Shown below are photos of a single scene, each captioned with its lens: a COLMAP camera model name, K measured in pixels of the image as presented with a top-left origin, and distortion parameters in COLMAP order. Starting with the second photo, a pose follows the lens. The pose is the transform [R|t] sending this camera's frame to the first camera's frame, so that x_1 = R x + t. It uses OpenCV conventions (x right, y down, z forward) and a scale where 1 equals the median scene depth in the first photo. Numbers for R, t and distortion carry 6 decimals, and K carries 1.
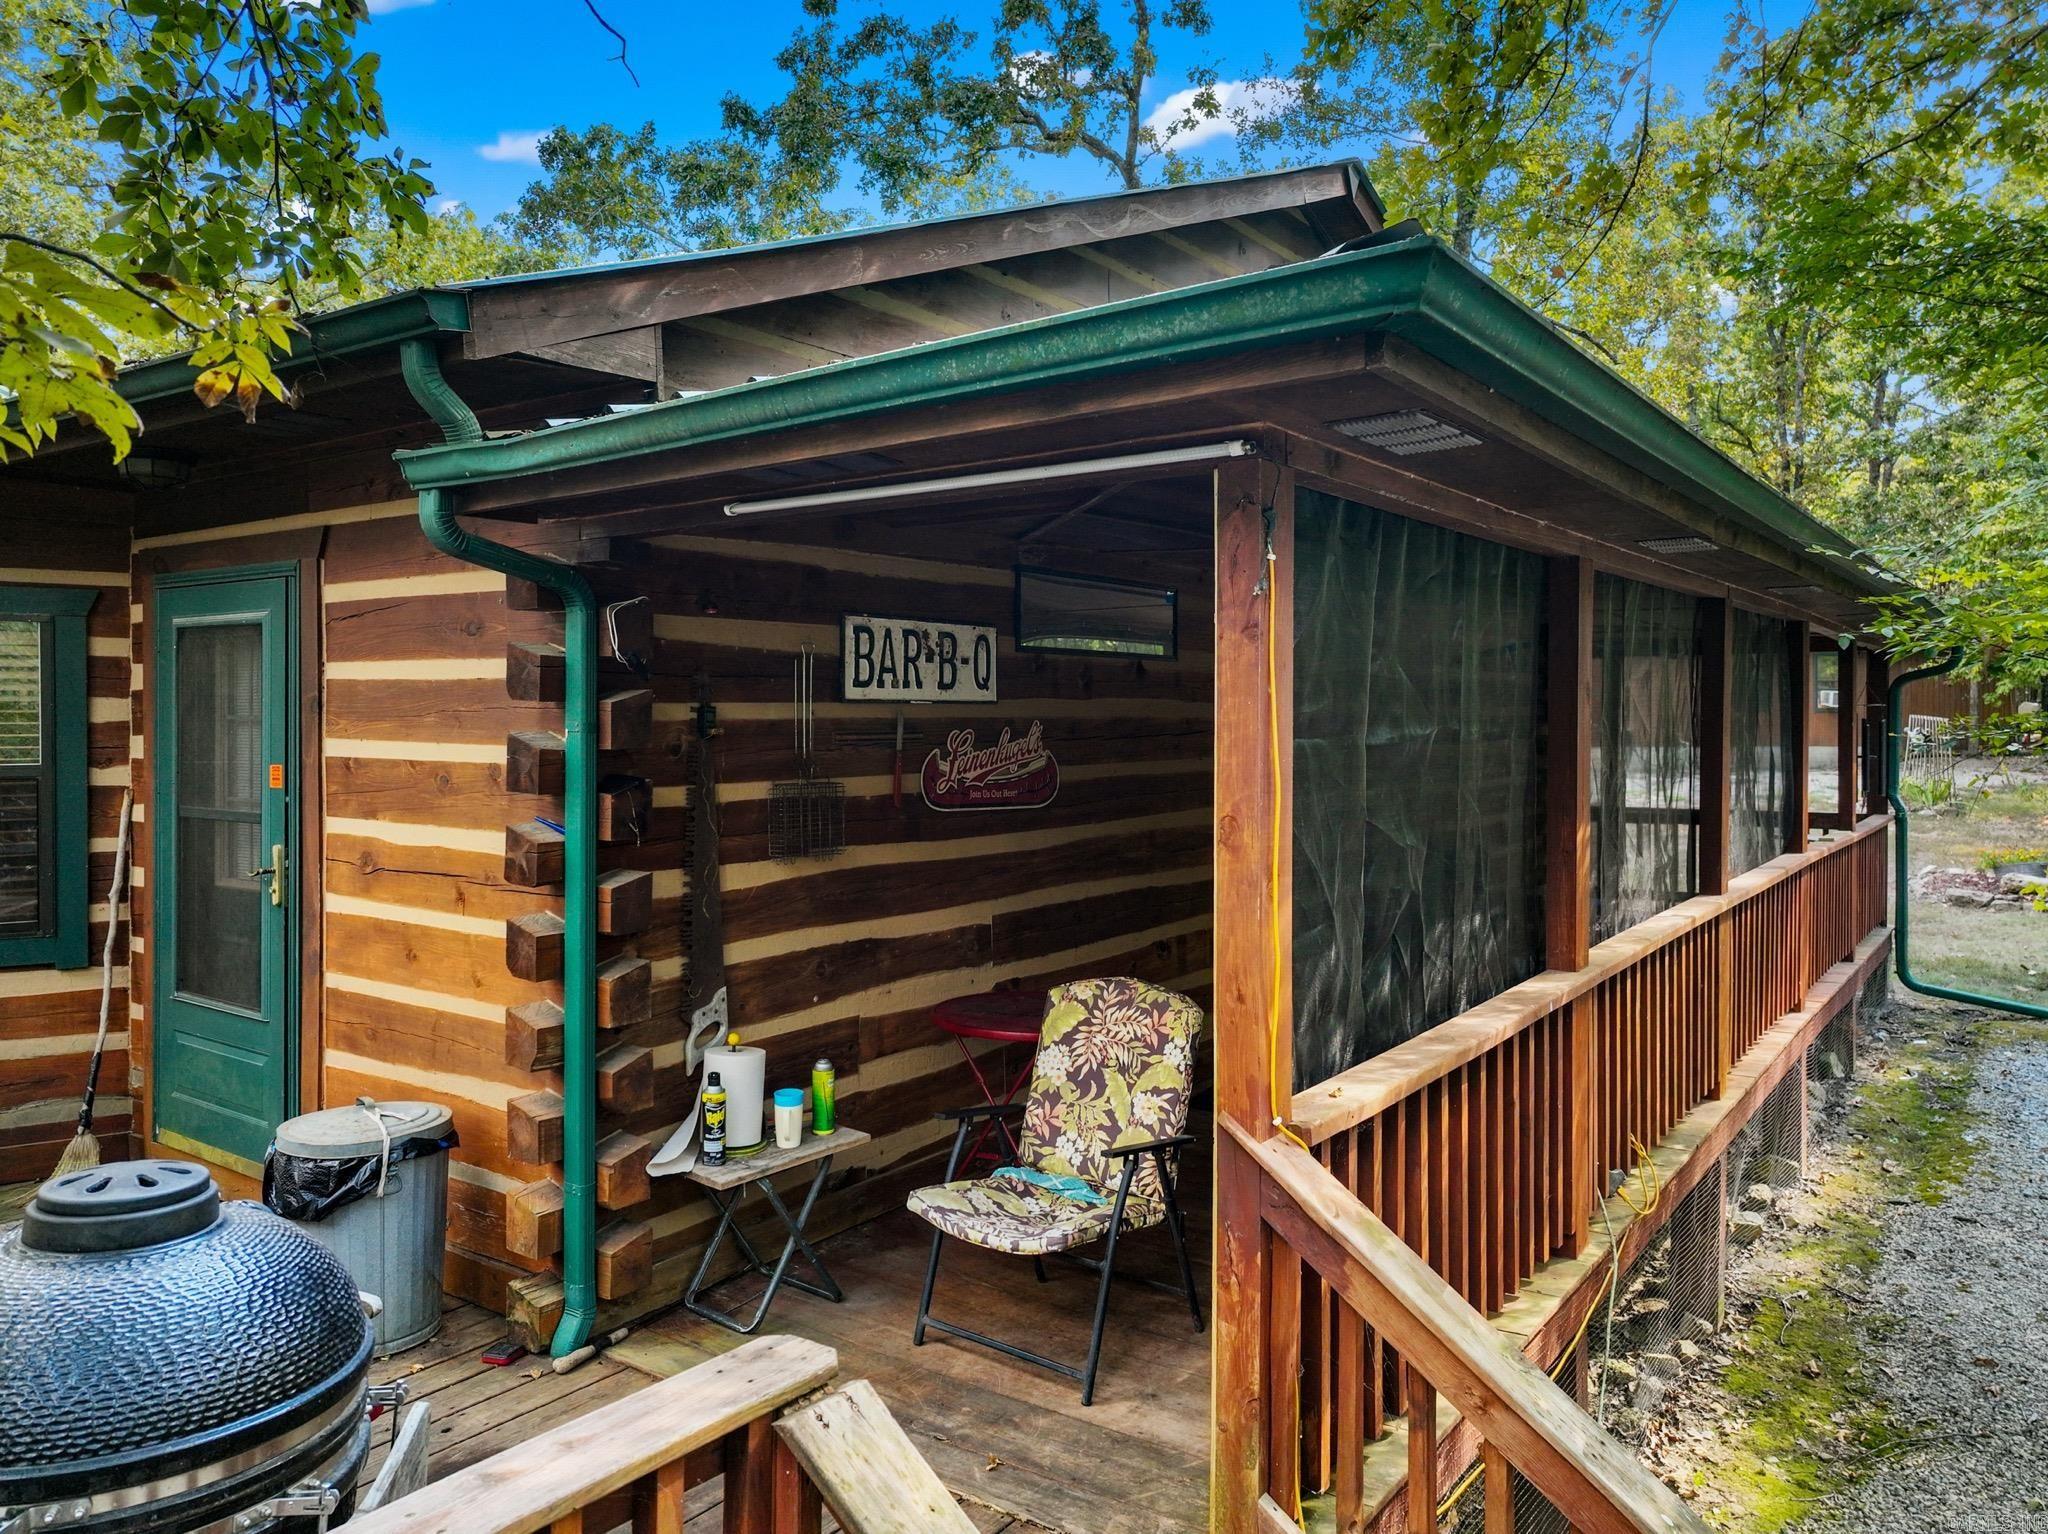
lens RADIAL K [[1464.2, 0, 1035.3], [0, 1464.2, 727.9], [0, 0, 1]] dist [-0.007466, 0.024828]
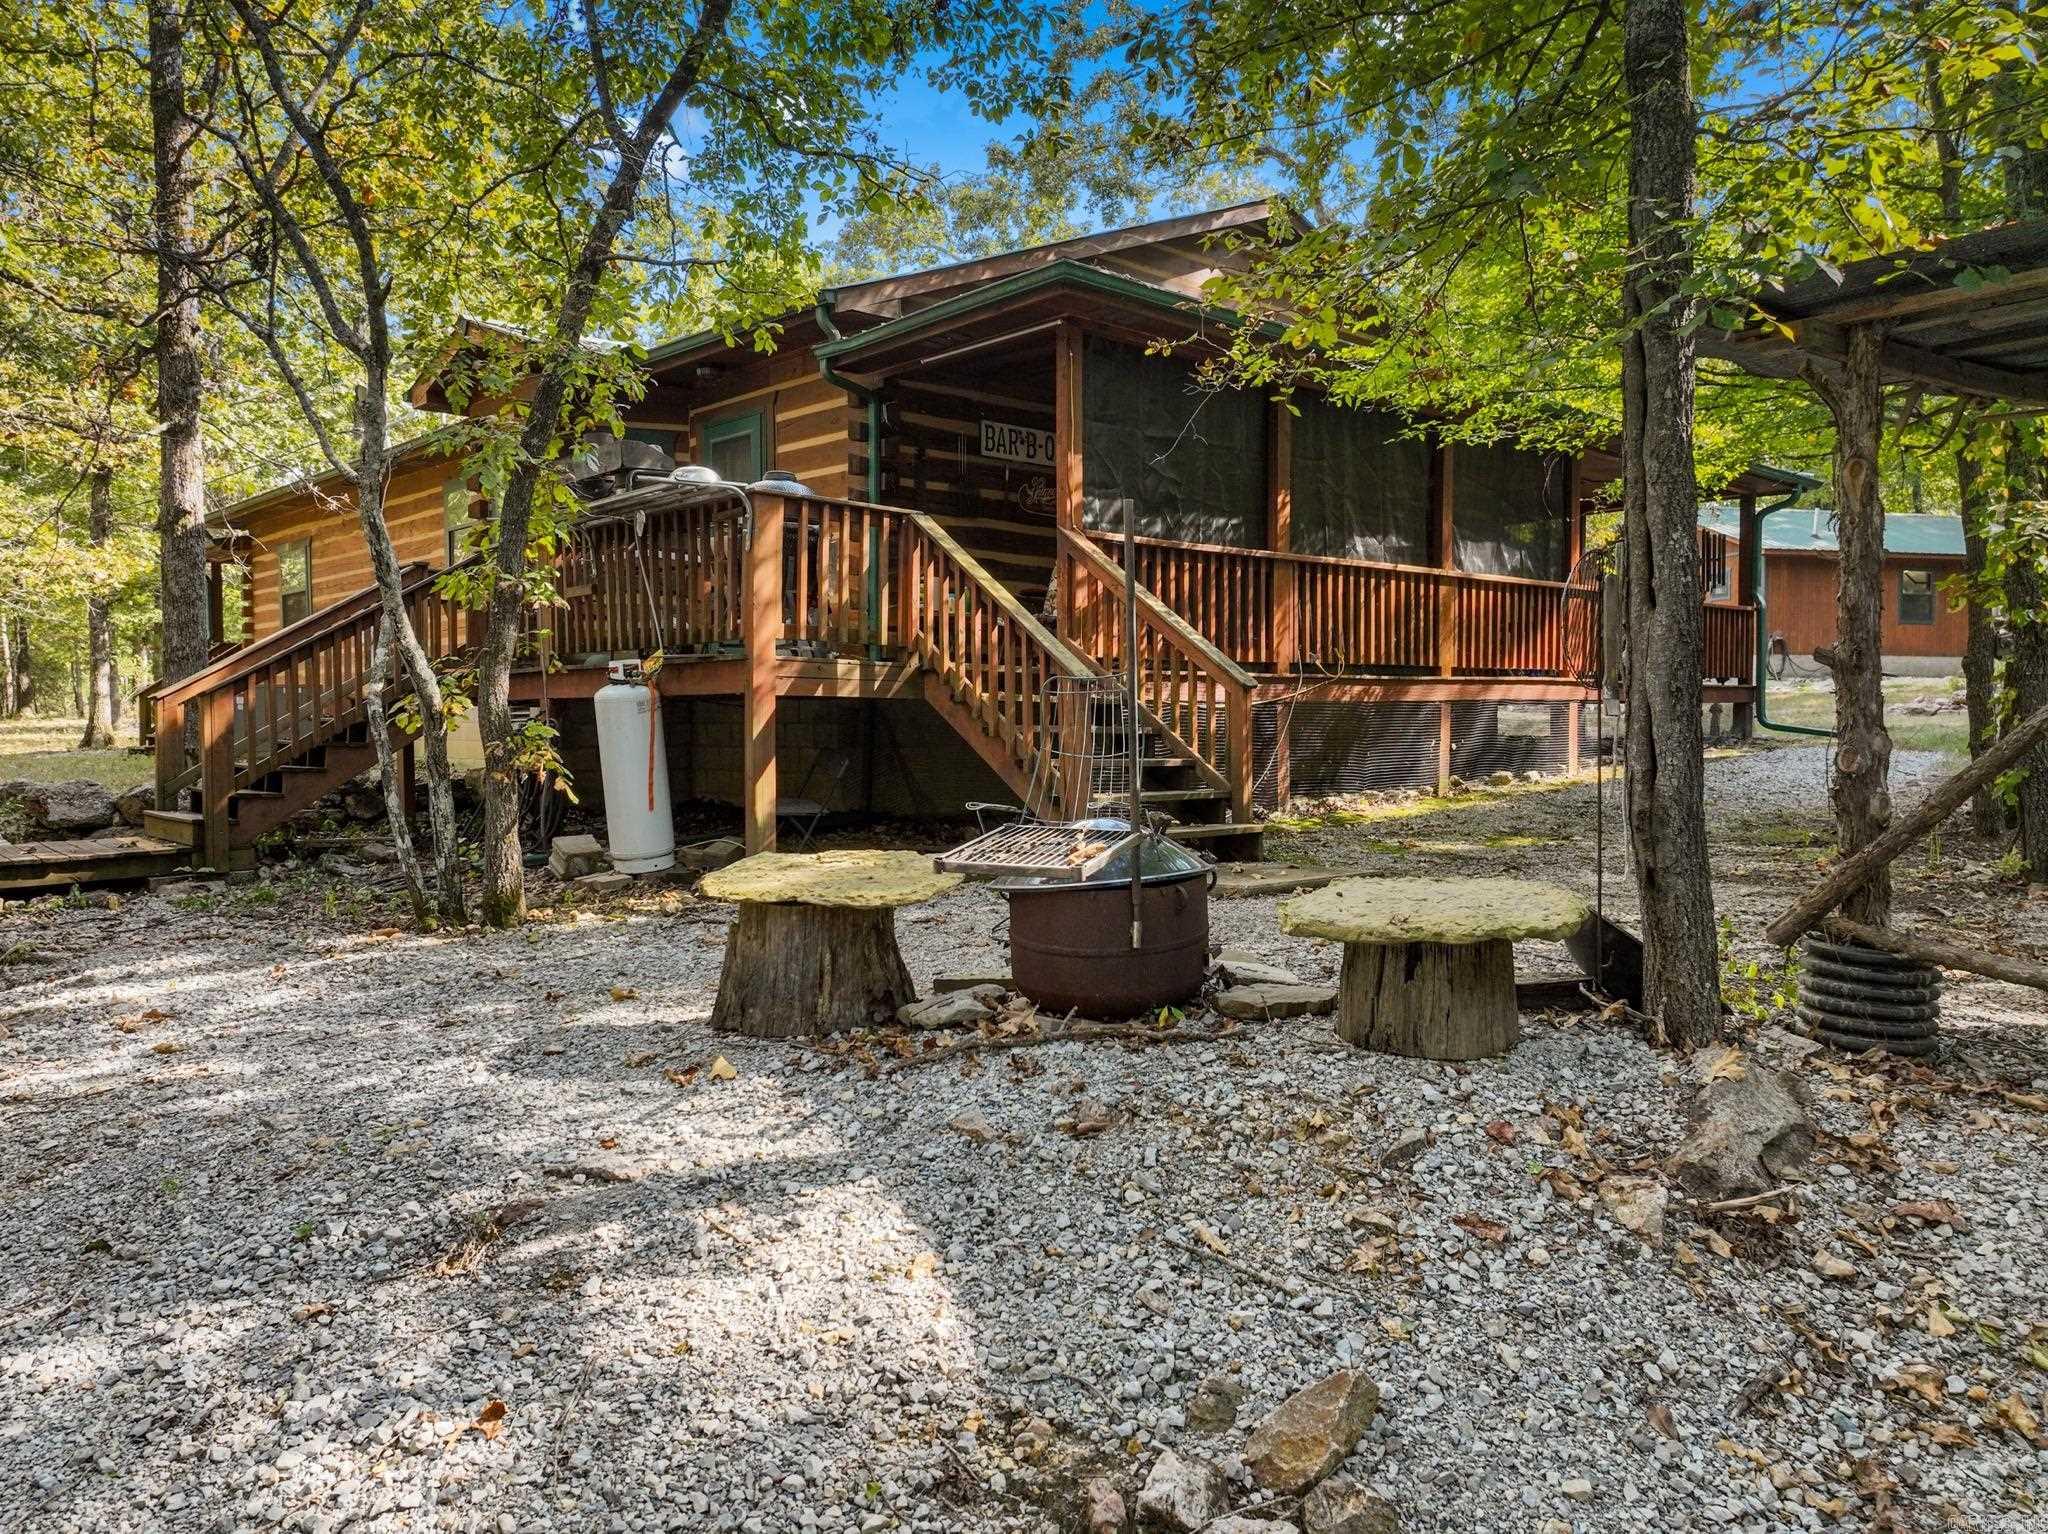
lens RADIAL K [[1464.2, 0, 1029.8], [0, 1464.2, 765.8], [0, 0, 1]] dist [-0.007466, 0.024828]
pose [[0.978591, 0.004958, -0.205757, 0.524419], [0.000310, 0.999673, 0.025563, 0.506484], [0.205817, -0.025080, 0.978269, -1.583156]]
